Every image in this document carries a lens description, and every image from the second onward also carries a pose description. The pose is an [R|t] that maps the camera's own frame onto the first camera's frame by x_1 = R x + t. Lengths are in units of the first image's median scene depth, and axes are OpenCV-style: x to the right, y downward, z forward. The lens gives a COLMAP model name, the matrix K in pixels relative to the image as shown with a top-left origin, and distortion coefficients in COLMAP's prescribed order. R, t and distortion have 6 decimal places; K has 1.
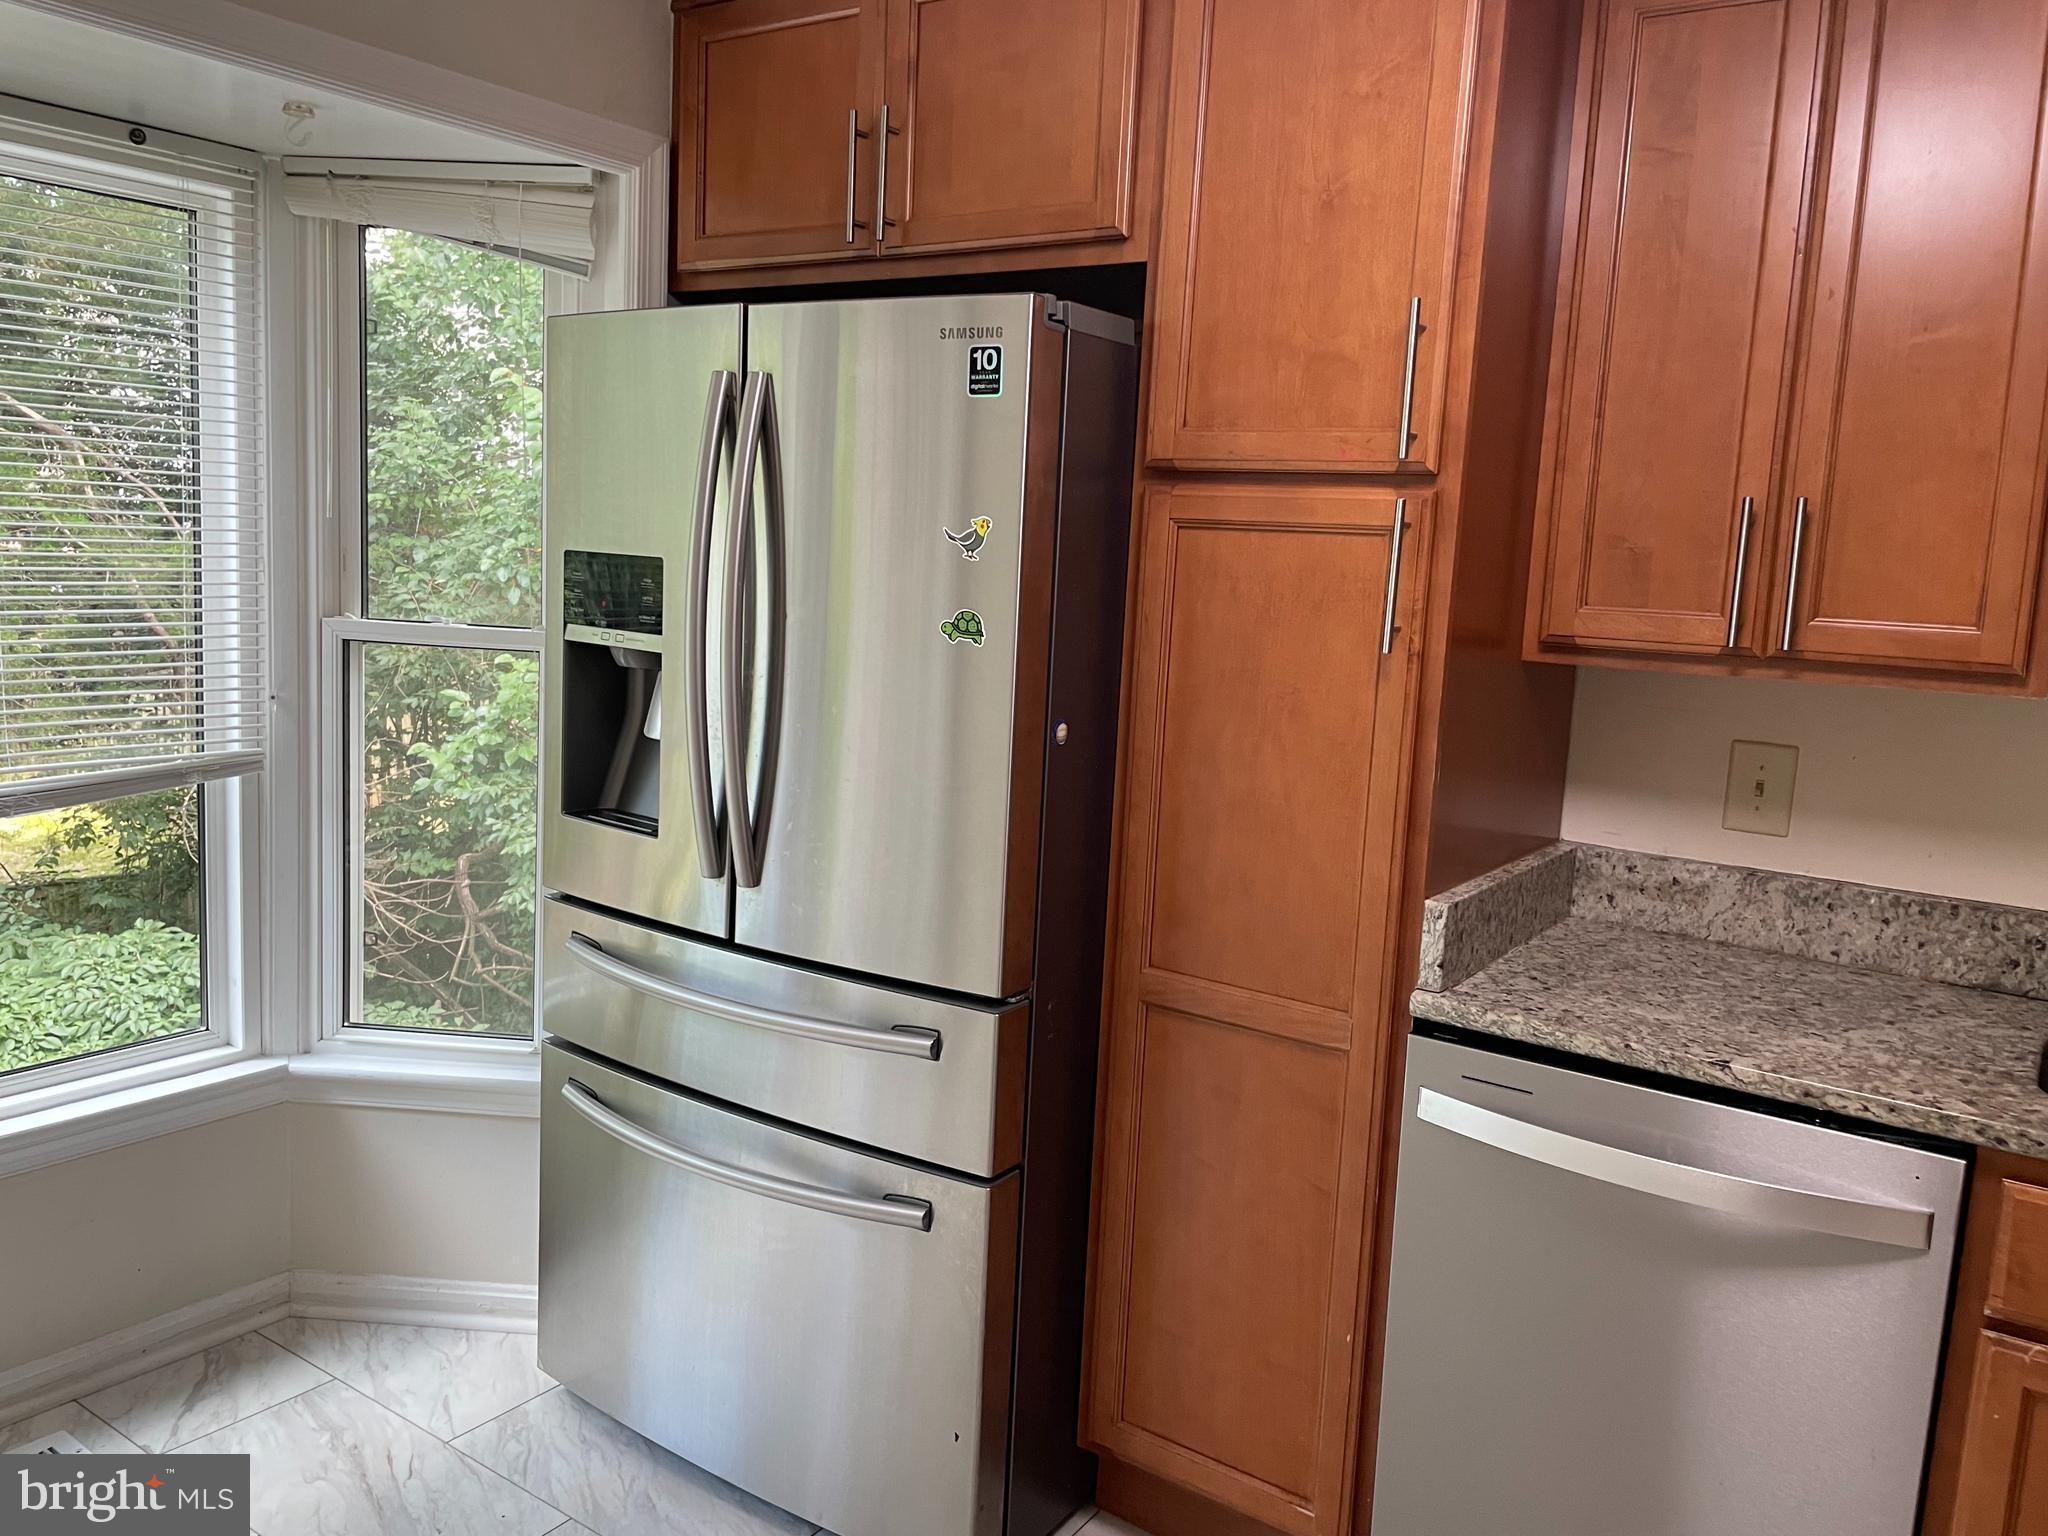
lens RADIAL K [[1550.1, 0, 1037.1], [0, 1550.1, 761.4], [0, 0, 1]] dist [0.027967, -0.044782]
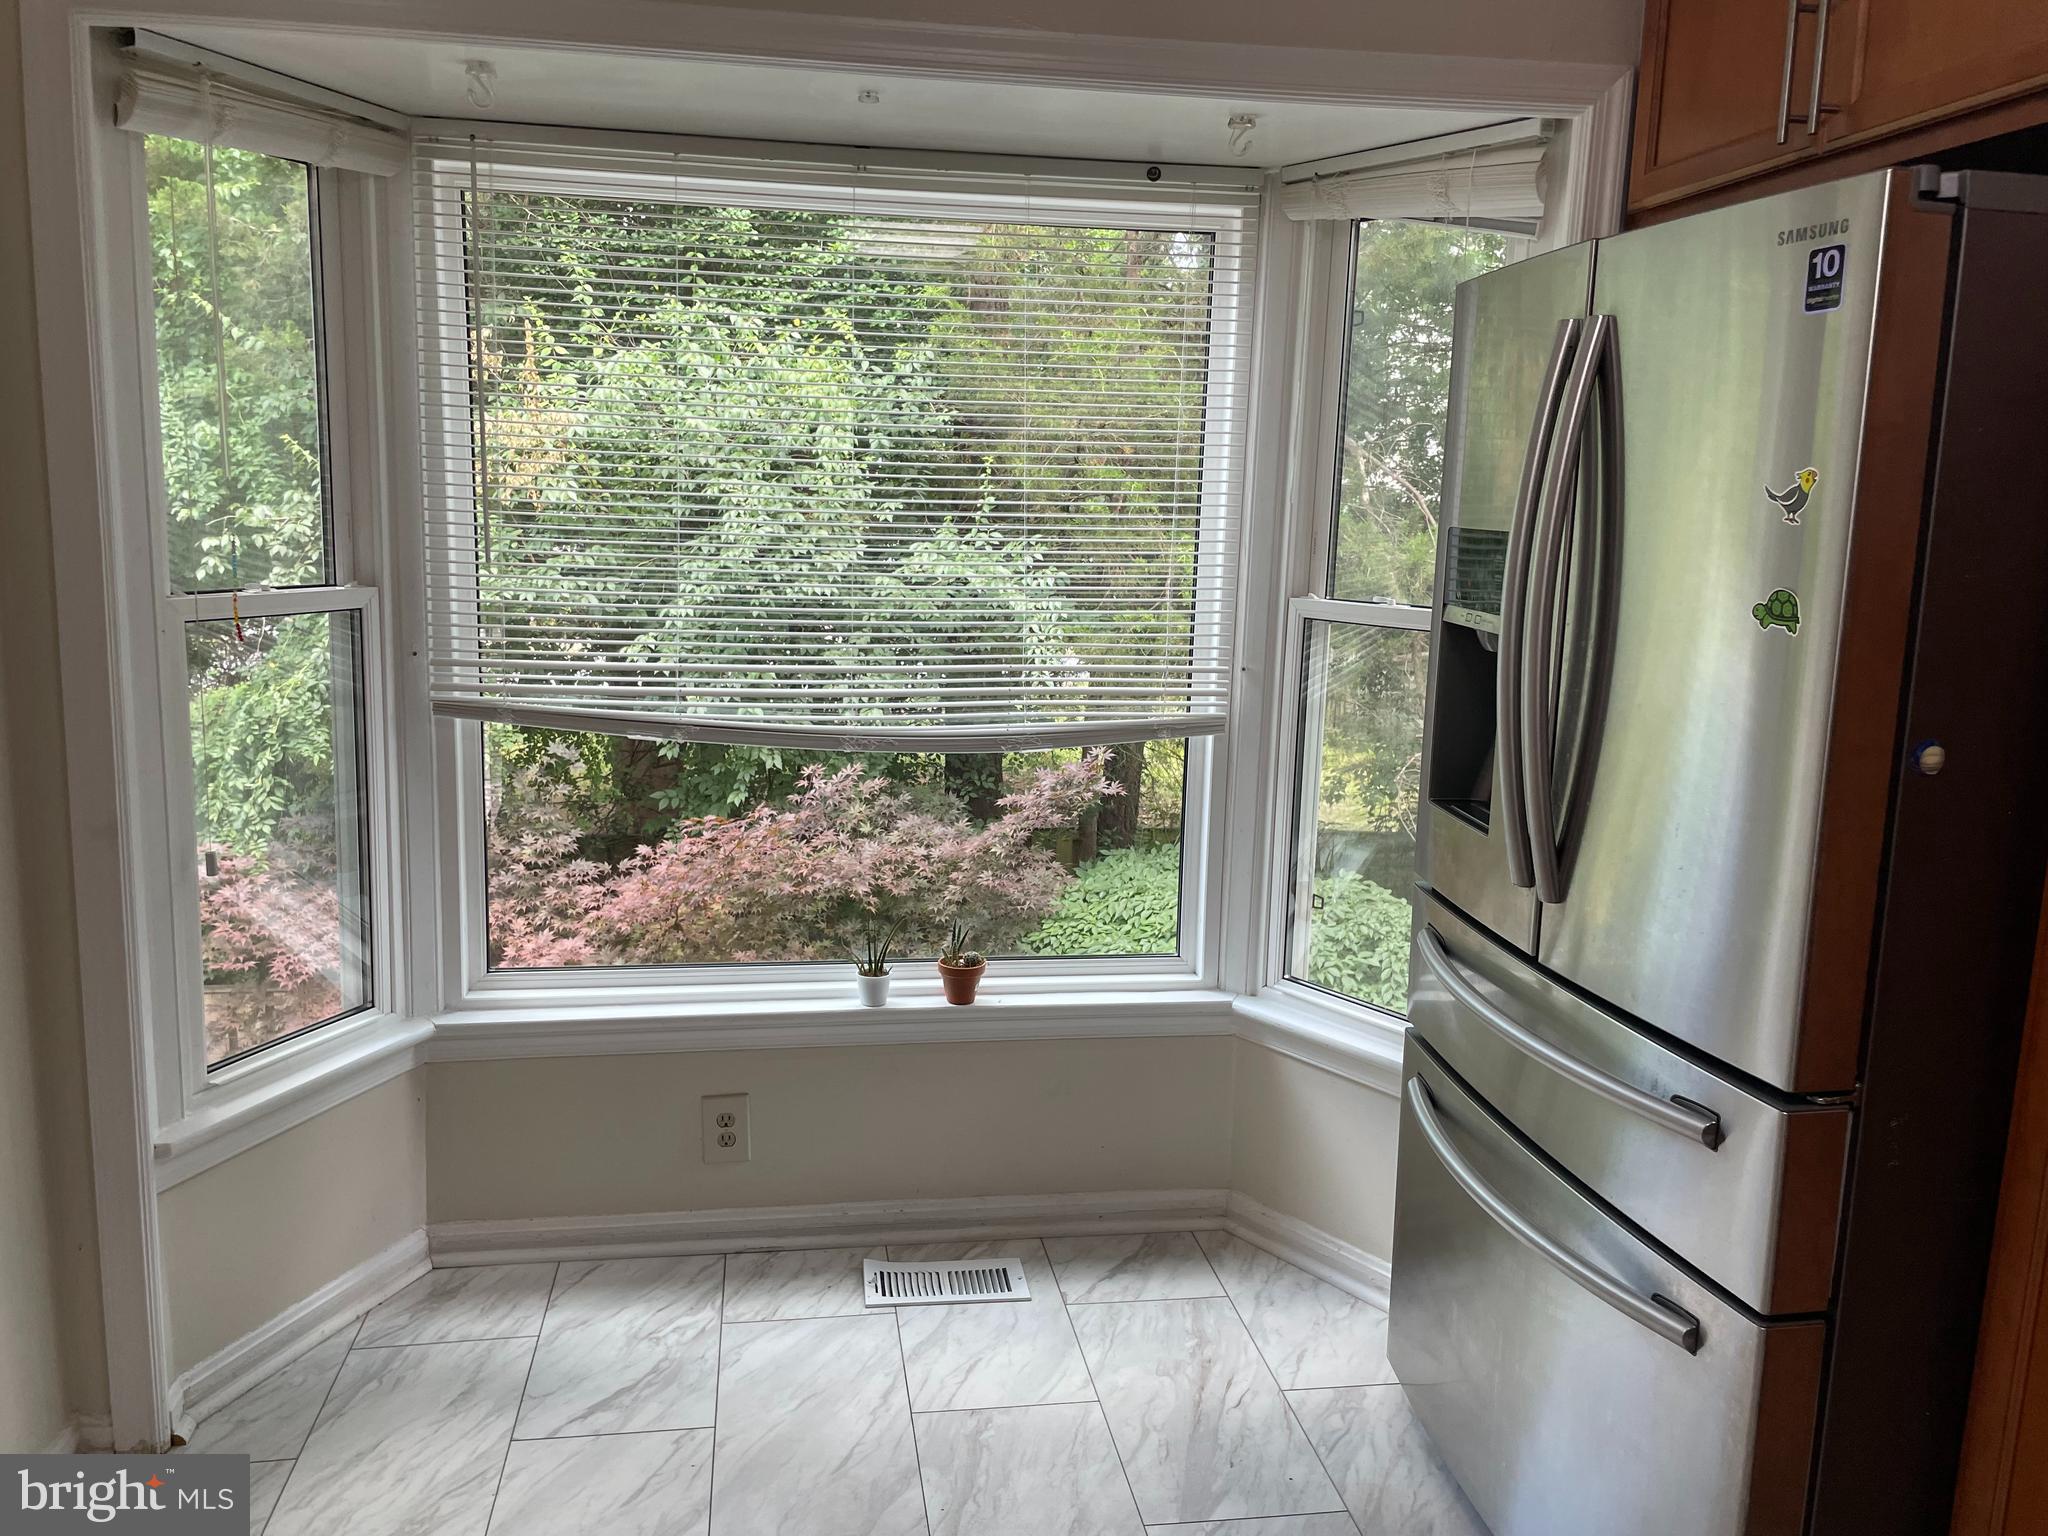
lens RADIAL K [[1550.1, 0, 1021.6], [0, 1550.1, 759.9], [0, 0, 1]] dist [0.027967, -0.044782]
pose [[0.674241, 0.090812, -0.732906, 0.223503], [-0.089634, 0.995137, 0.040846, -0.007655], [0.733051, 0.038153, 0.679102, 0.150476]]
